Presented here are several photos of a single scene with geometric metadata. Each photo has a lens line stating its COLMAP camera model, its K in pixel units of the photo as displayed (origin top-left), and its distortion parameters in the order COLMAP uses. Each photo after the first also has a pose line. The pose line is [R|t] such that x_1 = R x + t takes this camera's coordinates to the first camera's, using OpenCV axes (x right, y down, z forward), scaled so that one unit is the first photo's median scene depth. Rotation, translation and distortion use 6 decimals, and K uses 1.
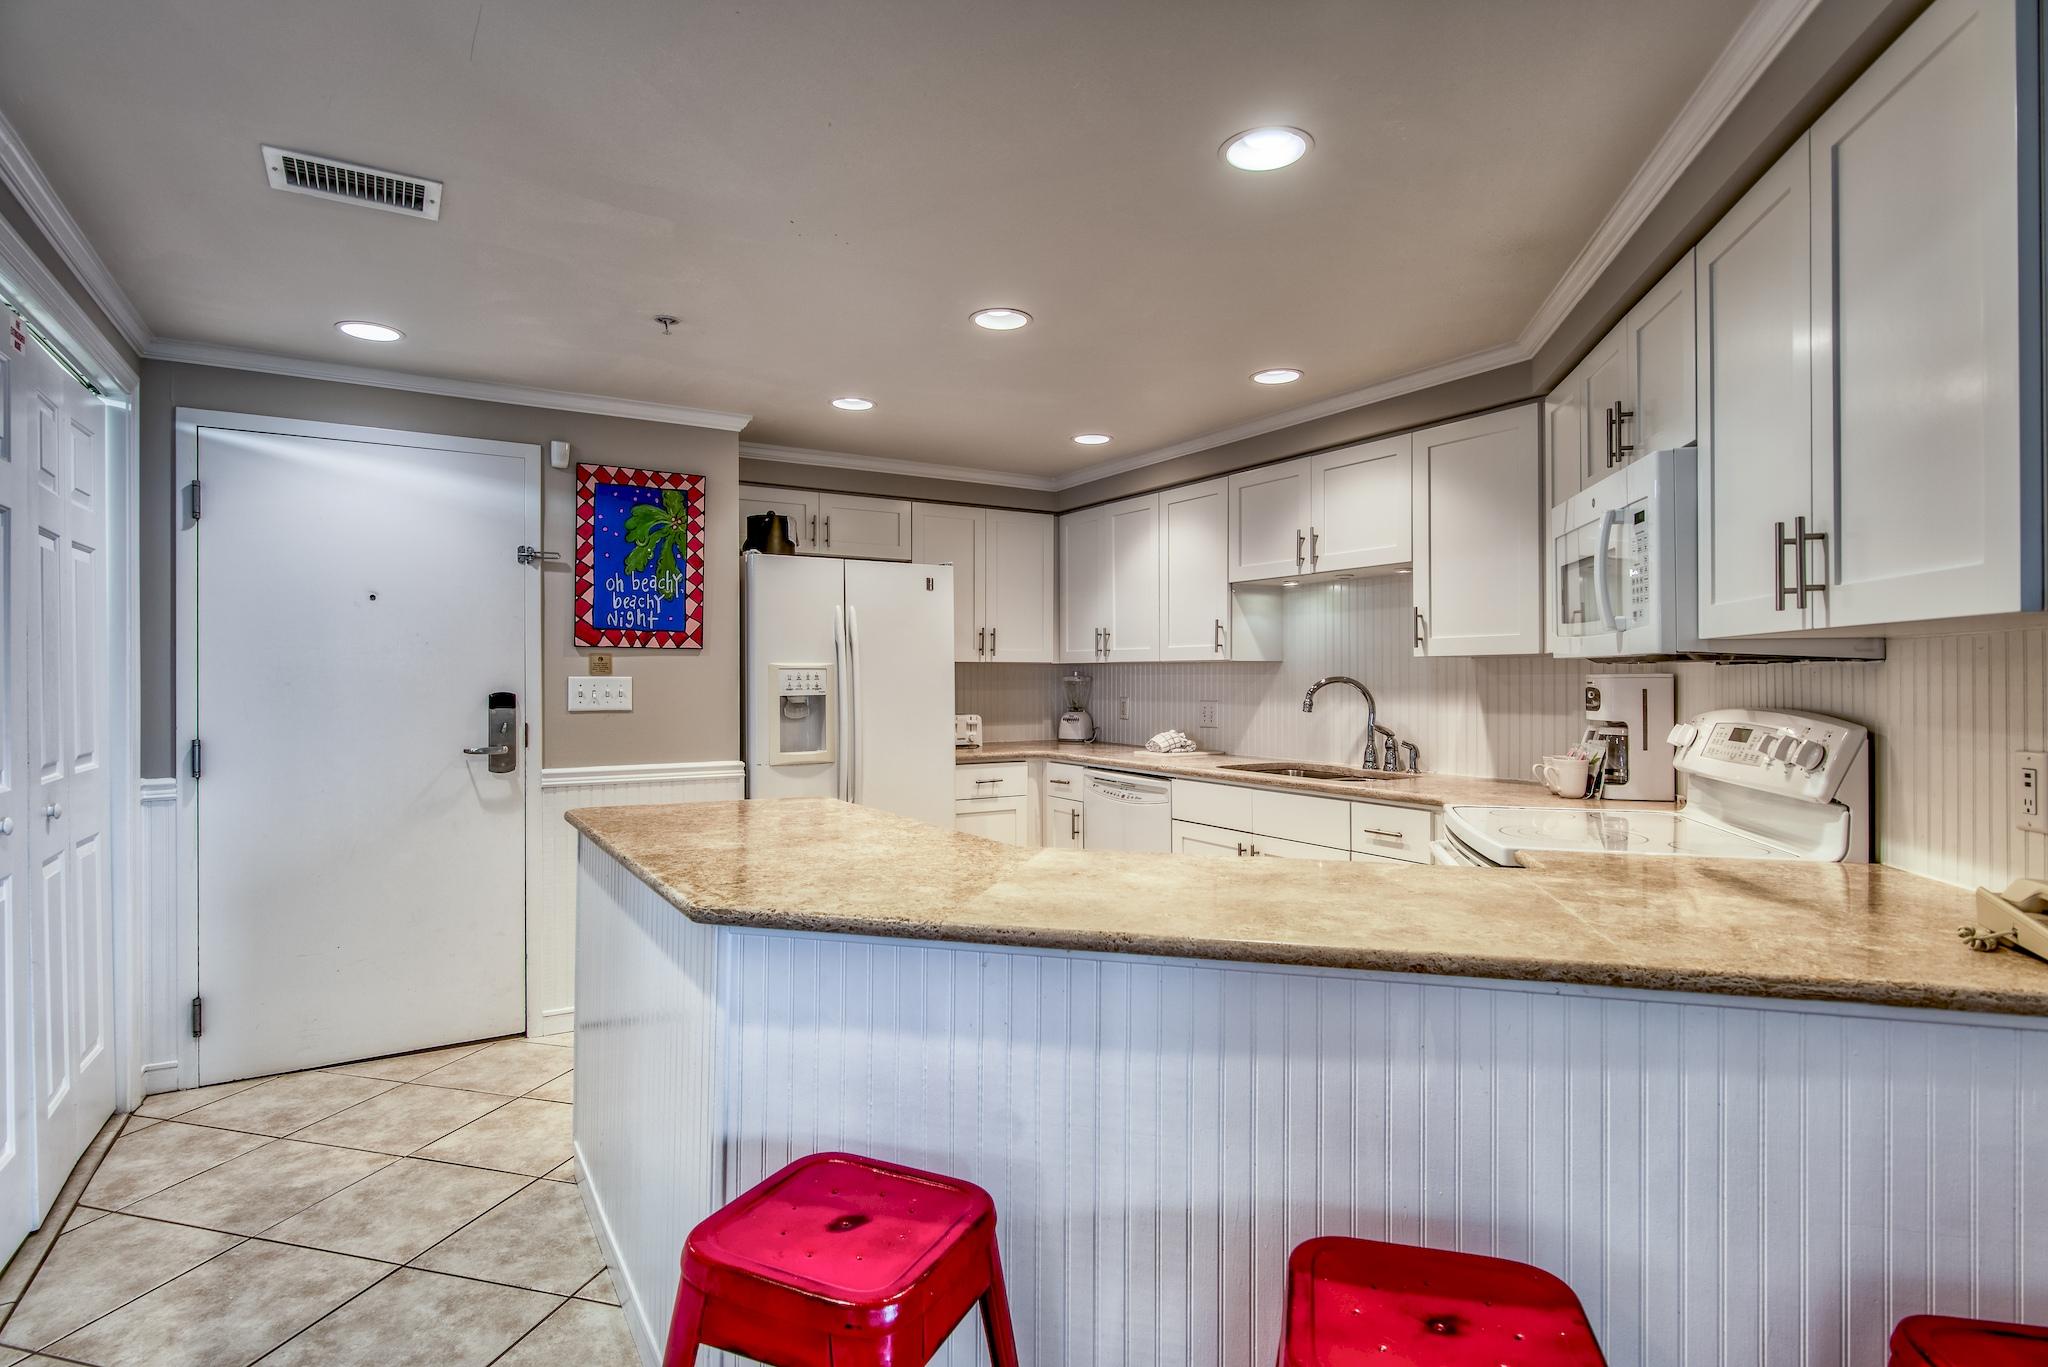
lens RADIAL K [[1020.0, 0, 1012.5], [0, 1020.0, 677.8], [0, 0, 1]] dist [-0.006712, -0.001548]
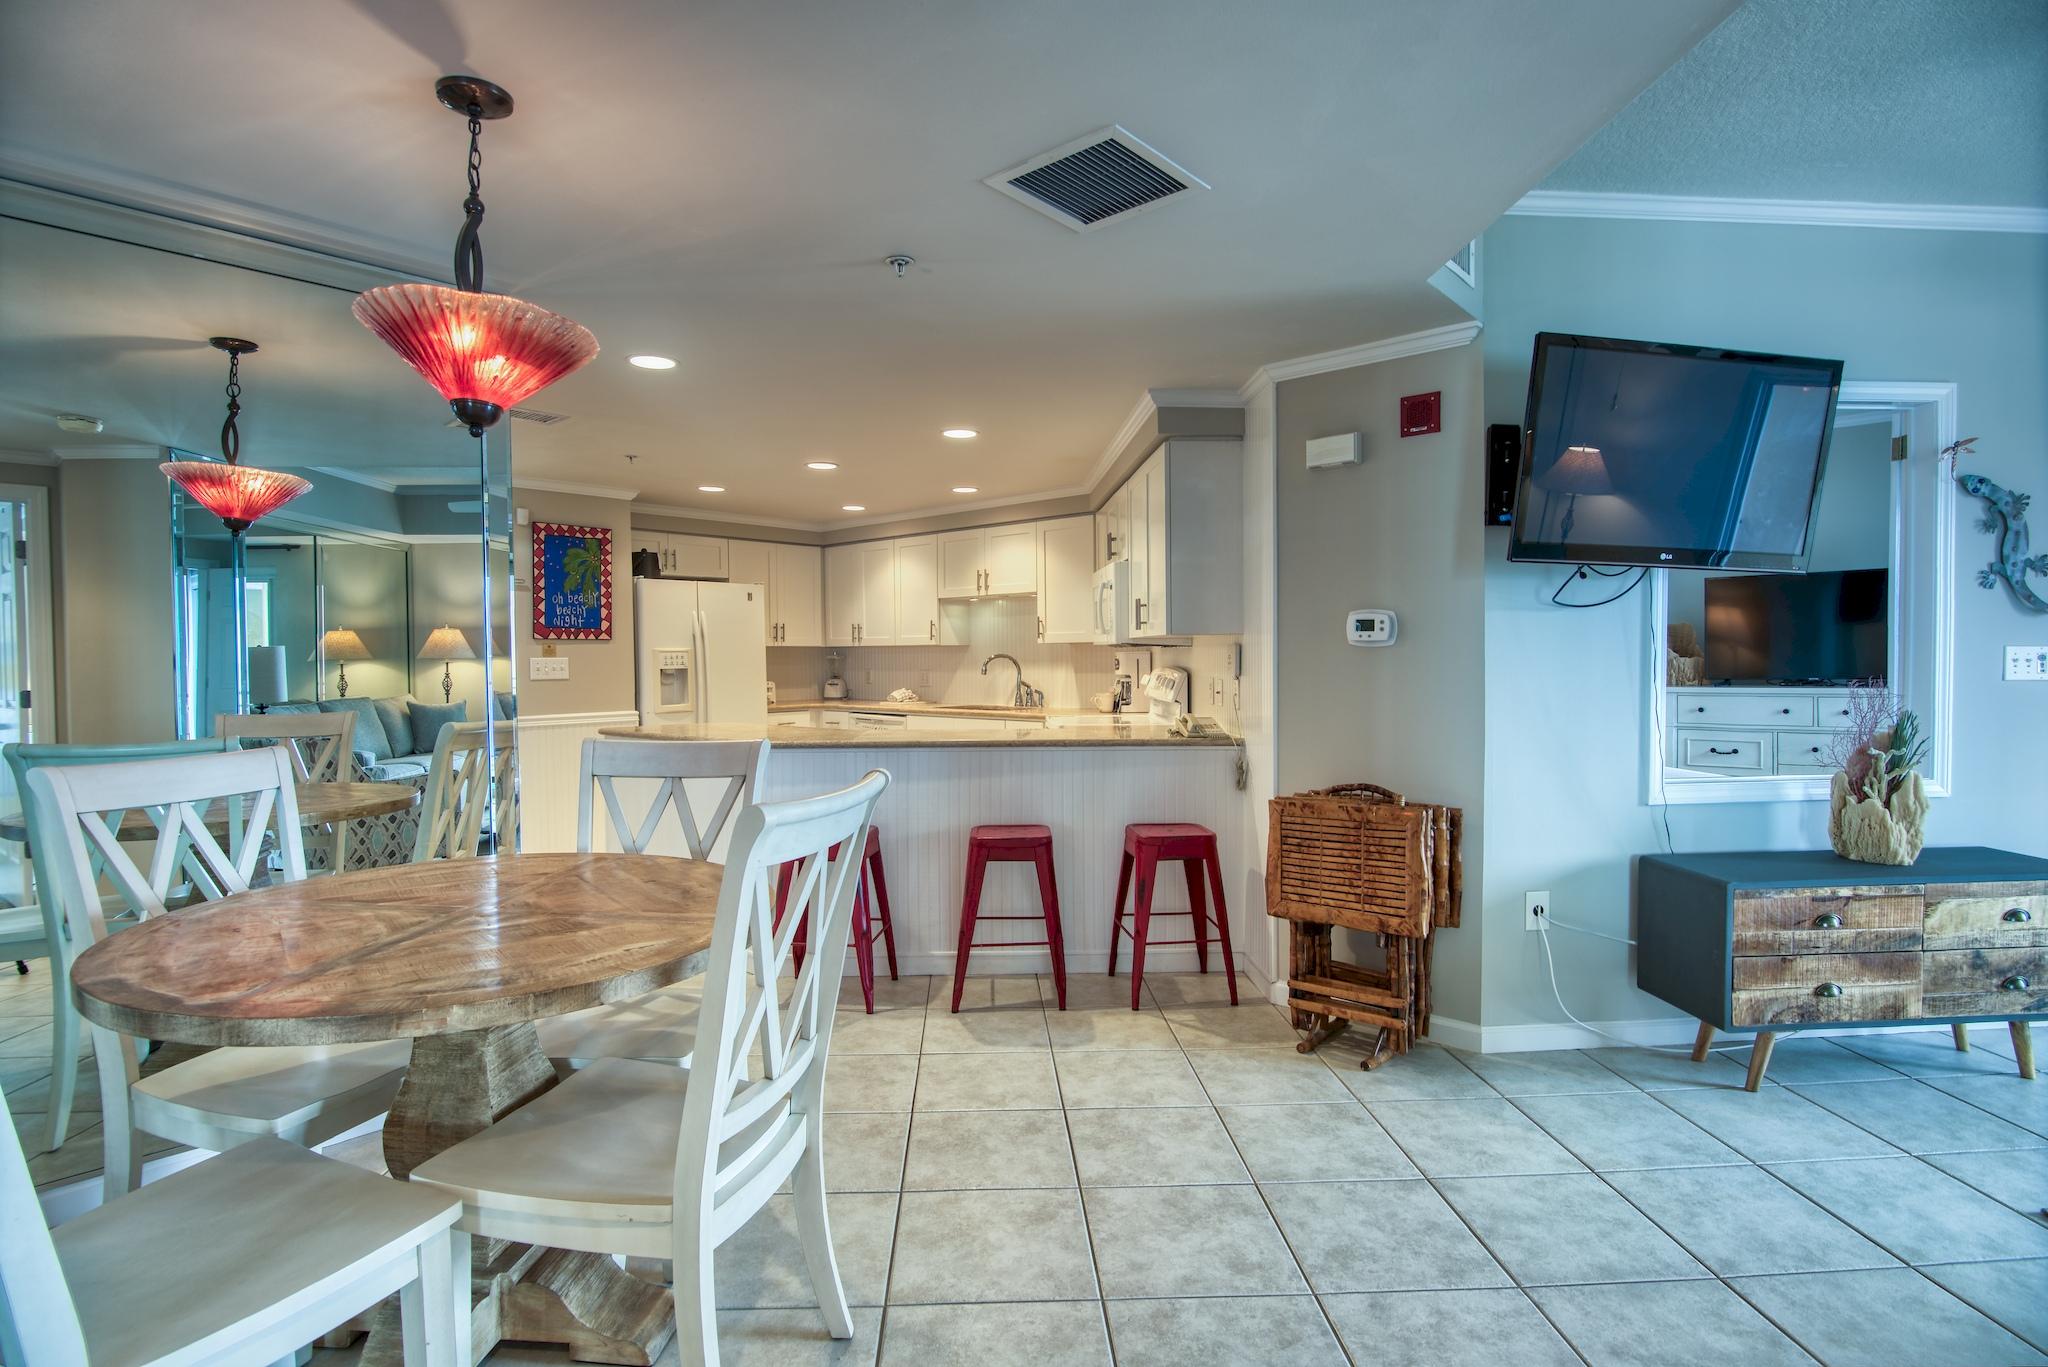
lens RADIAL K [[1020.0, 0, 1030.0], [0, 1020.0, 688.0], [0, 0, 1]] dist [-0.006712, -0.001548]
pose [[0.950941, -0.018301, 0.308829, -0.177789], [0.008610, 0.999428, 0.032713, 0.000258], [-0.309251, -0.028449, 0.950555, -0.695399]]
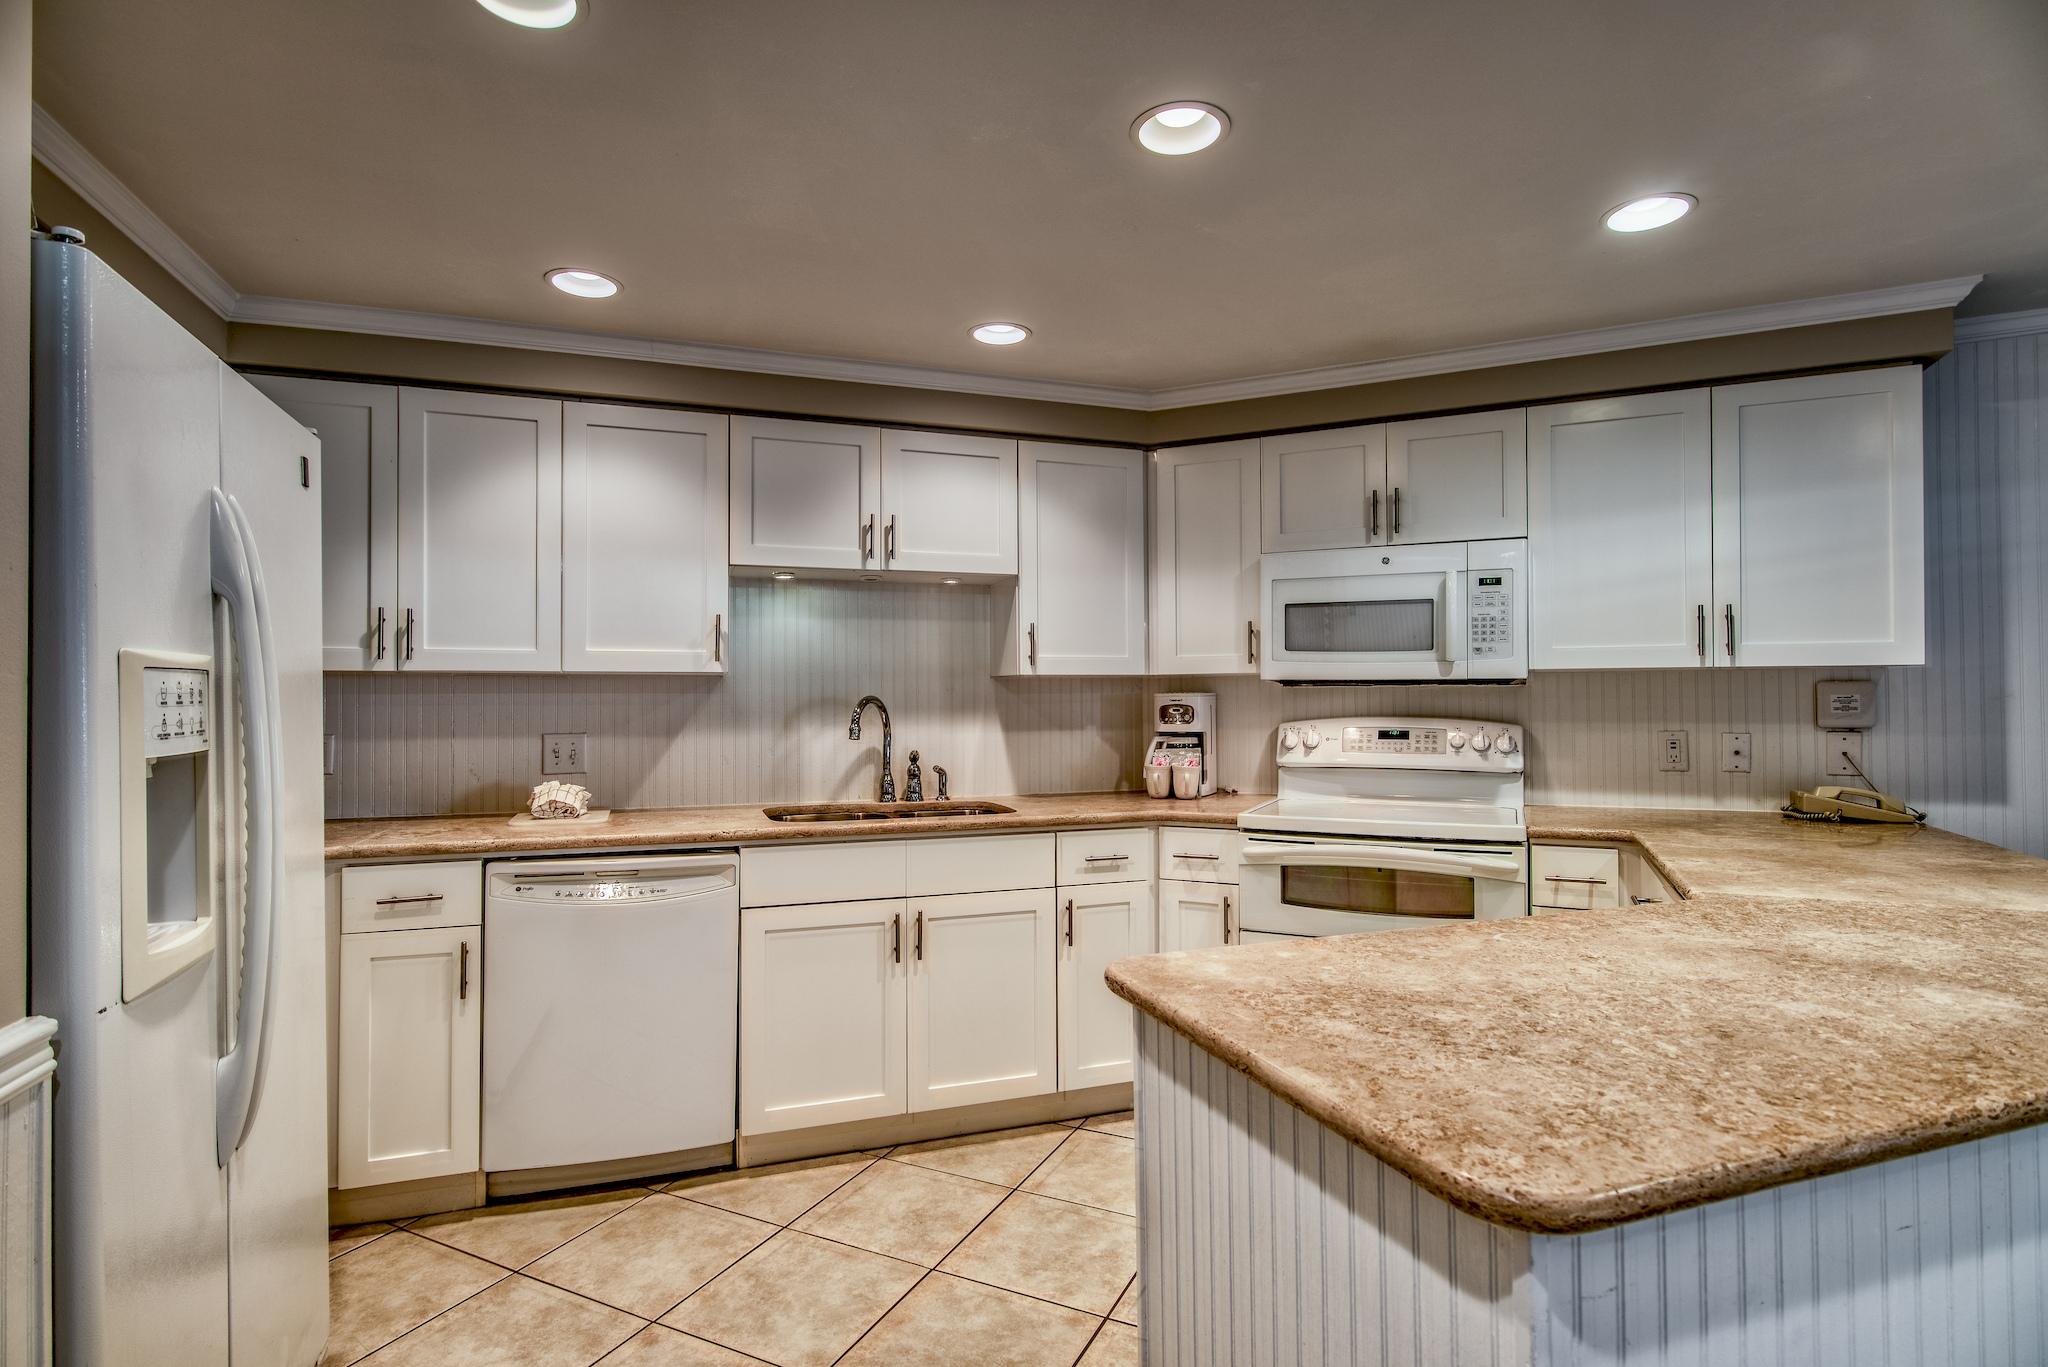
lens RADIAL K [[1020.0, 0, 1024.7], [0, 1020.0, 684.6], [0, 0, 1]] dist [-0.006712, -0.001548]
pose [[0.198031, 0.010717, 0.980137, -0.483227], [0.003546, 0.999926, -0.011650, -0.000444], [-0.980189, 0.005782, 0.197978, 0.713677]]
